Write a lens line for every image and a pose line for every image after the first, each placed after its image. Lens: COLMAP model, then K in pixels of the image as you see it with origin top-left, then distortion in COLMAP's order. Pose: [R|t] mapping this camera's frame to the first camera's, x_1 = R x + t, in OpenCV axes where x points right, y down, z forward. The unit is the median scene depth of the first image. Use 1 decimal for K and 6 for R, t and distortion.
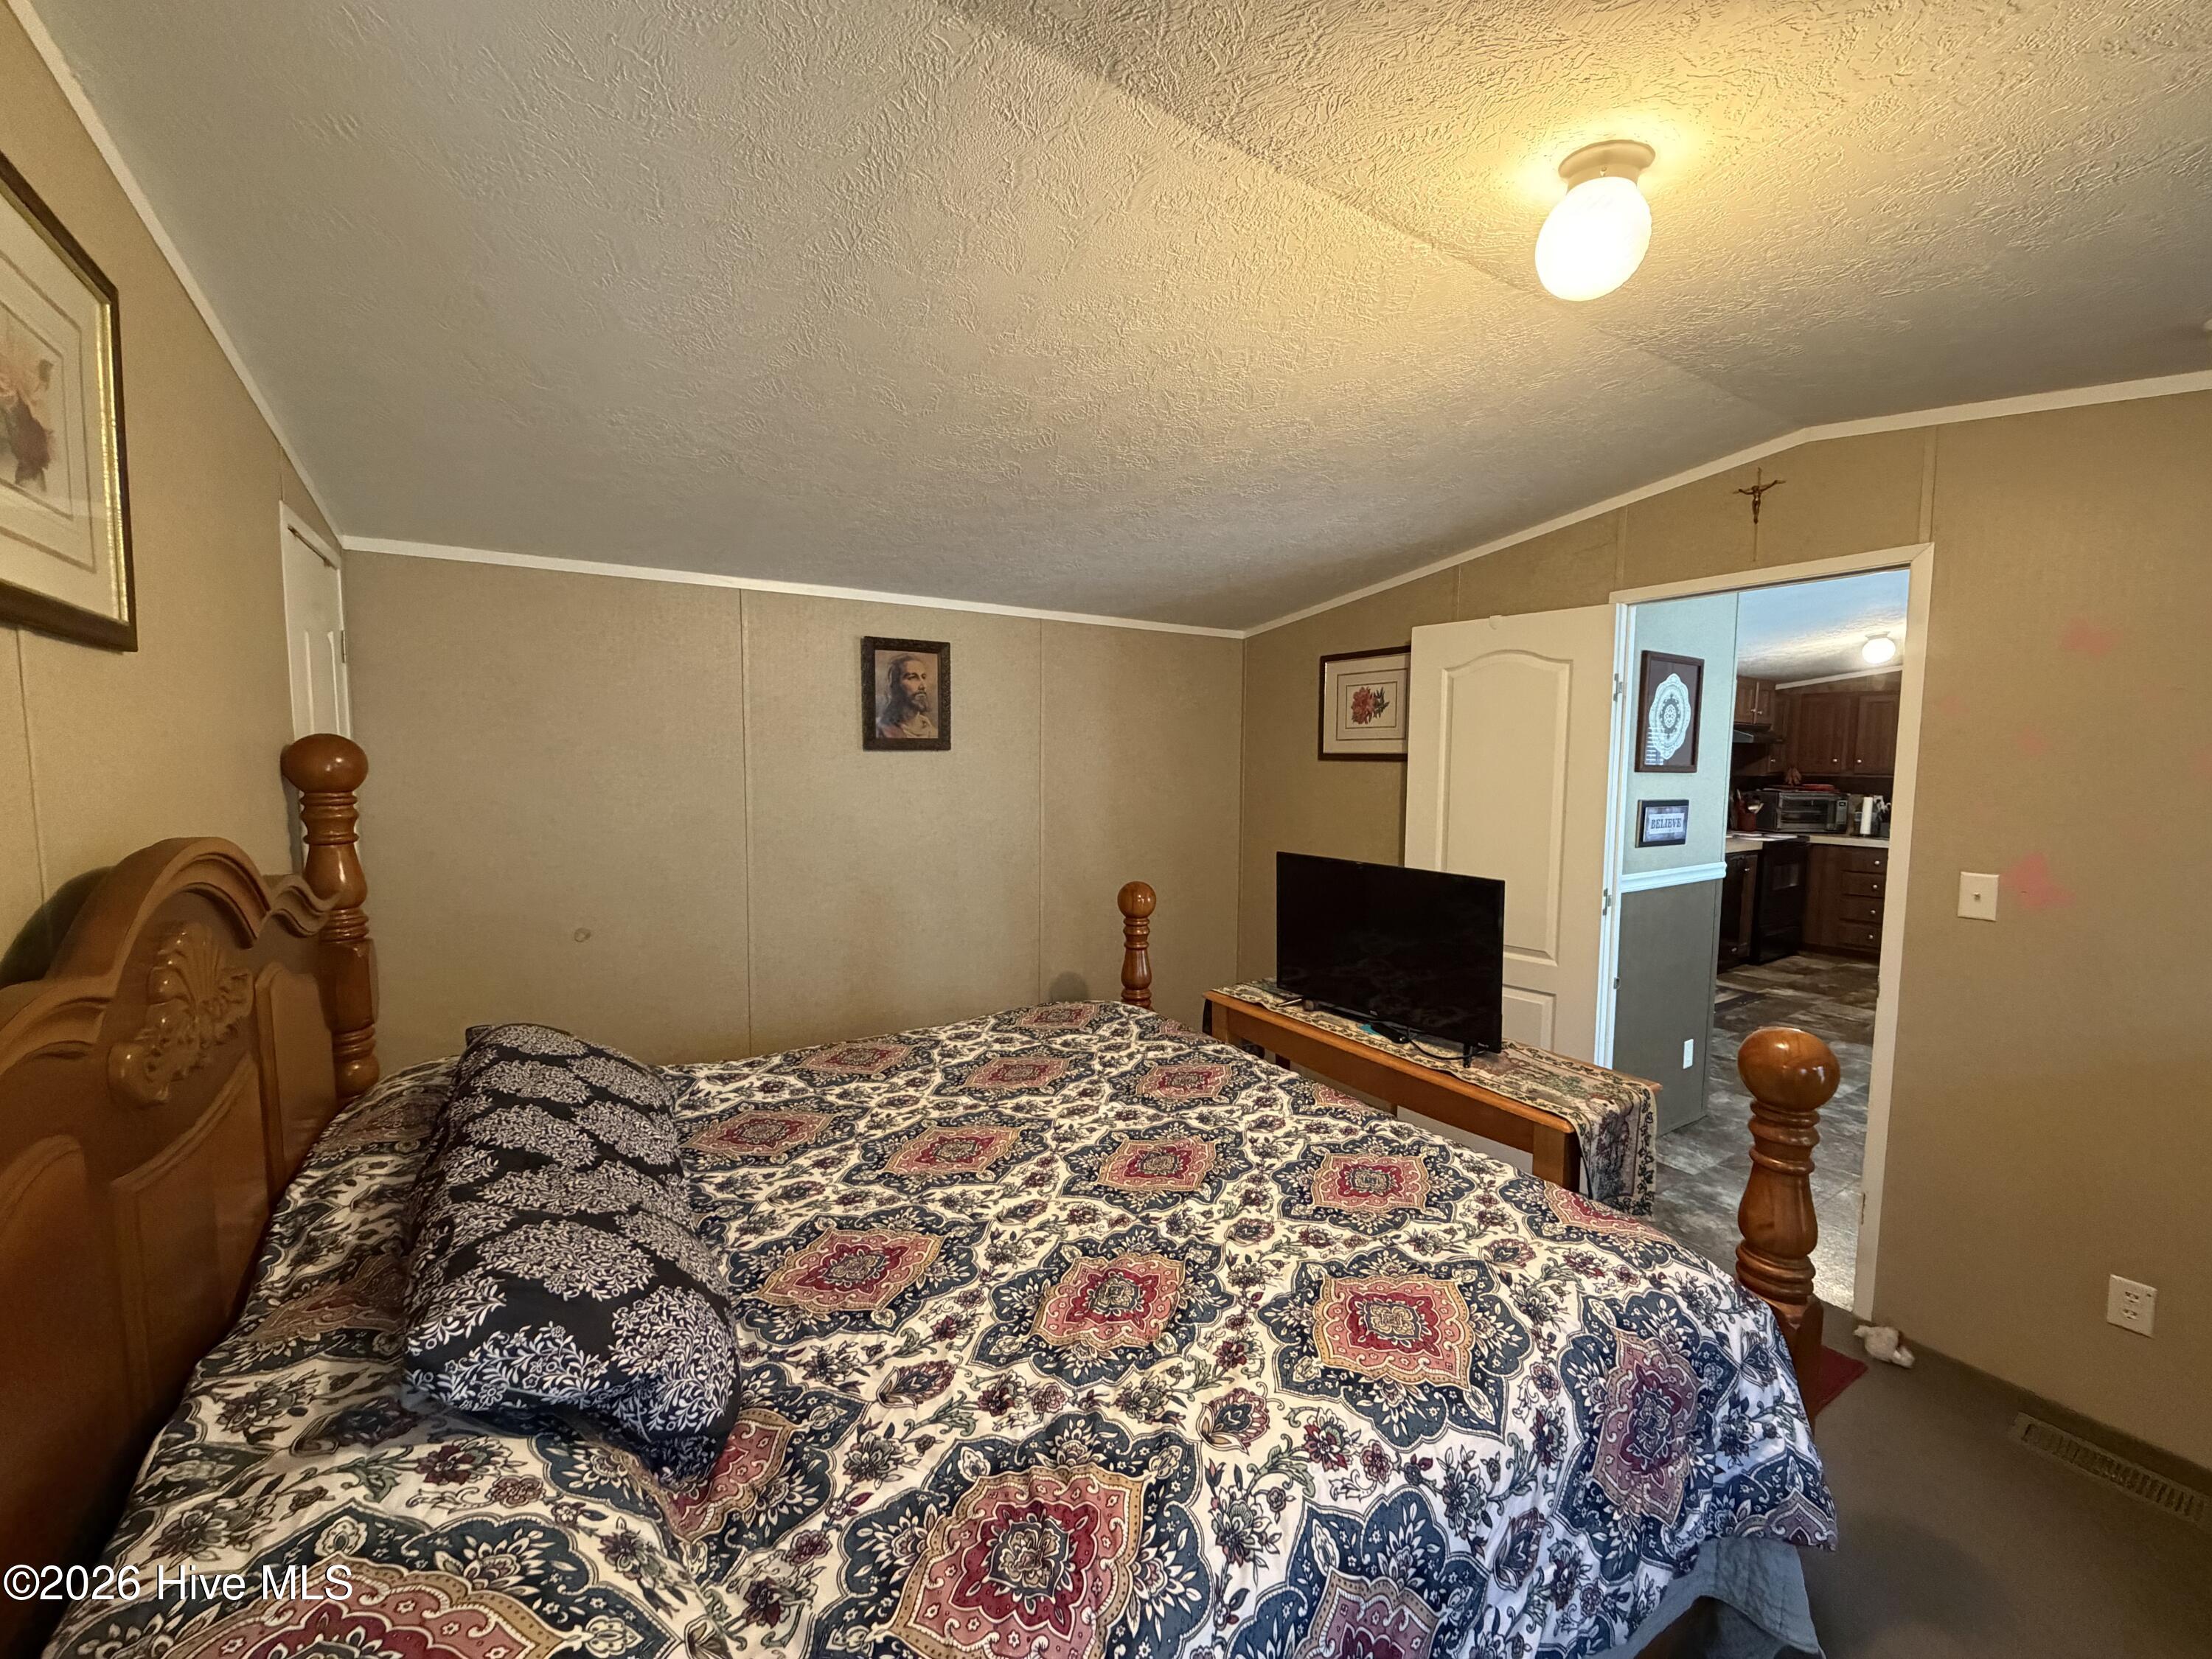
lens RADIAL K [[899.1, 0, 1098.1], [0, 899.1, 825.3], [0, 0, 1]] dist [0.003364, 0.000216]
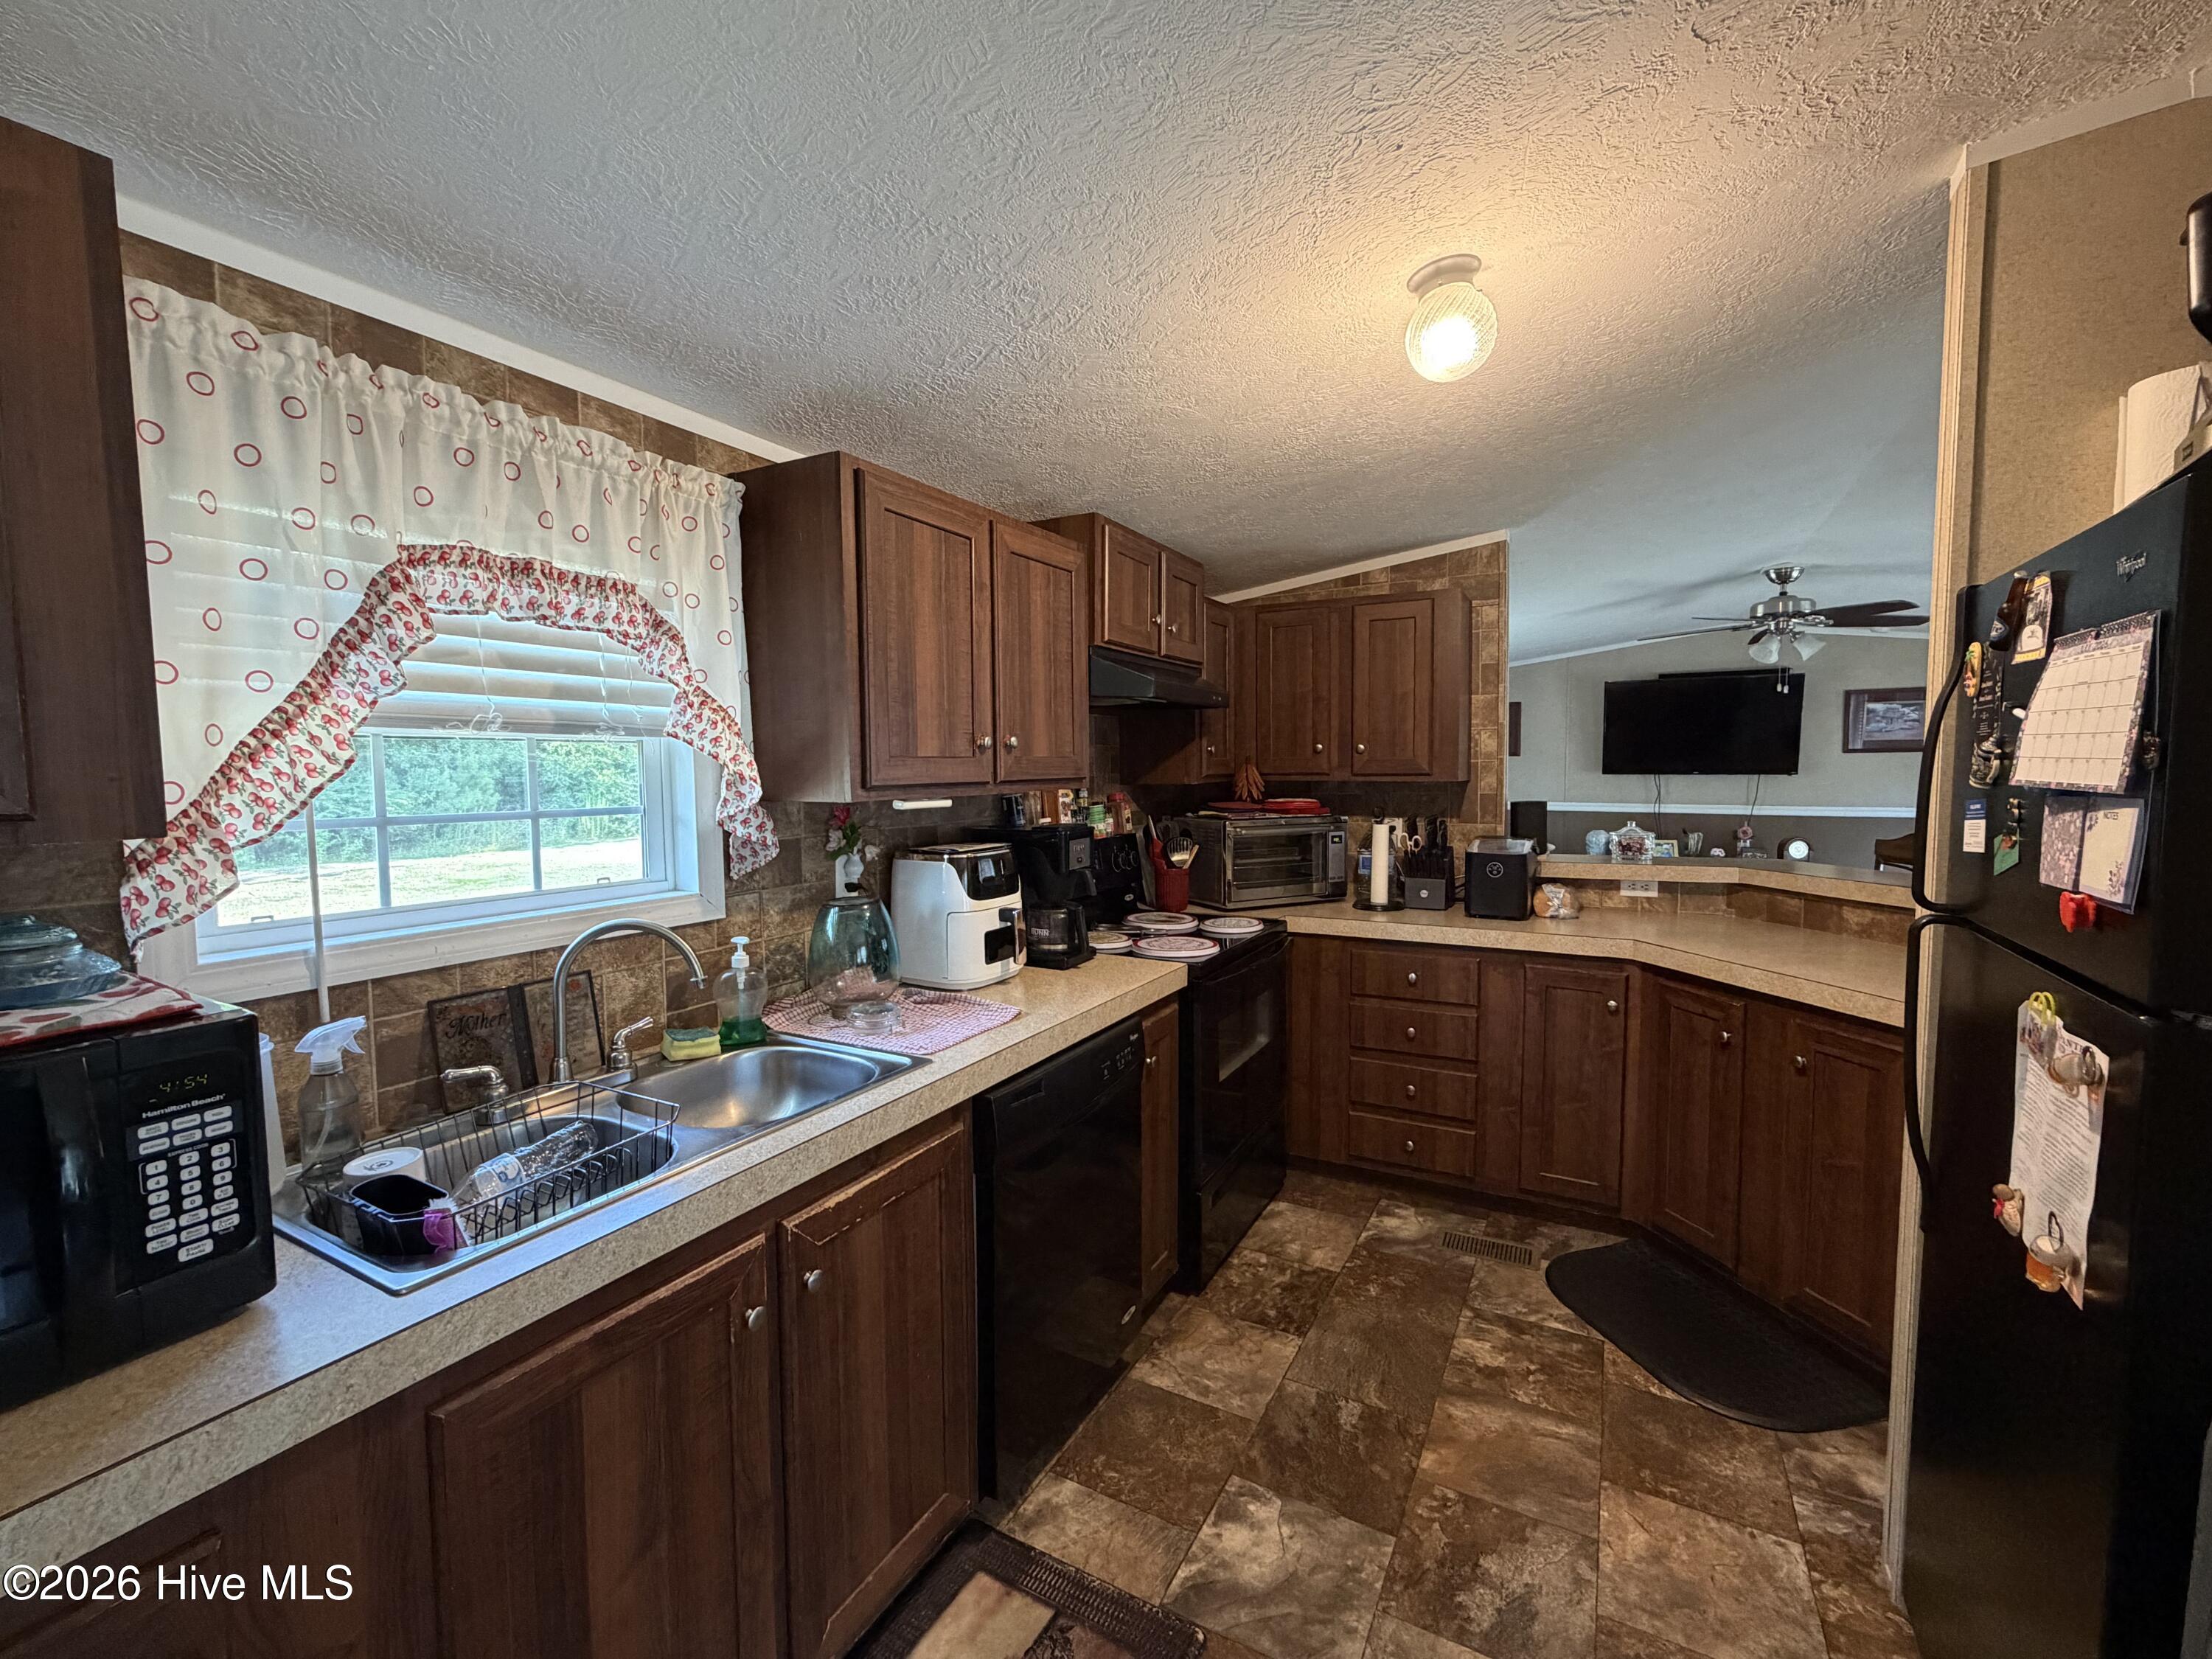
lens RADIAL K [[899.1, 0, 1106.7], [0, 899.1, 822.4], [0, 0, 1]] dist [0.003364, 0.000216]
pose [[0.880832, -0.041510, 0.471606, 0.503982], [0.053536, 0.998493, -0.012106, -0.033584], [-0.470392, 0.035911, 0.881727, 0.648606]]
